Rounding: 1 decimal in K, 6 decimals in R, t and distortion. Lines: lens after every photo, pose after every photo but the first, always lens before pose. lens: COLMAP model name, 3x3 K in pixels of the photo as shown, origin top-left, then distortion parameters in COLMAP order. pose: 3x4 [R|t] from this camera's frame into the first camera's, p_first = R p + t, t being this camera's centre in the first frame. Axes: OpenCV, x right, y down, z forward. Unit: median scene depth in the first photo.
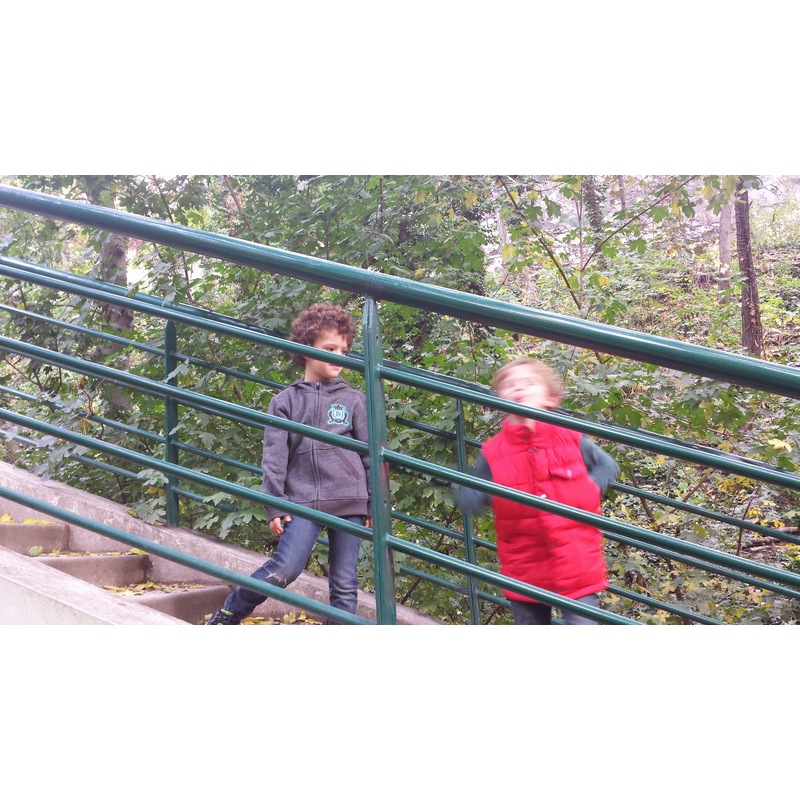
lens RADIAL K [[749.0, 0, 400.0], [0, 749.0, 400.0], [0, 0, 1]] dist [0.182503, -0.414064]
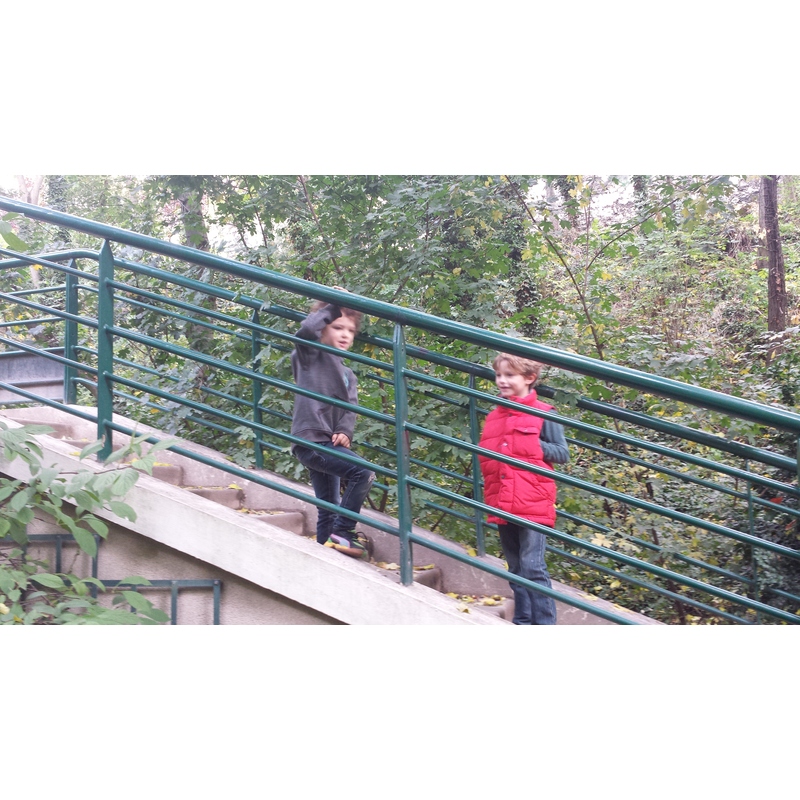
lens RADIAL K [[749.0, 0, 400.0], [0, 749.0, 400.0], [0, 0, 1]] dist [0.182503, -0.414064]
pose [[0.997471, 0.011708, -0.070098, 0.041027], [-0.007108, 0.997826, 0.065517, -0.045464], [0.070713, -0.064853, 0.995386, -0.303605]]
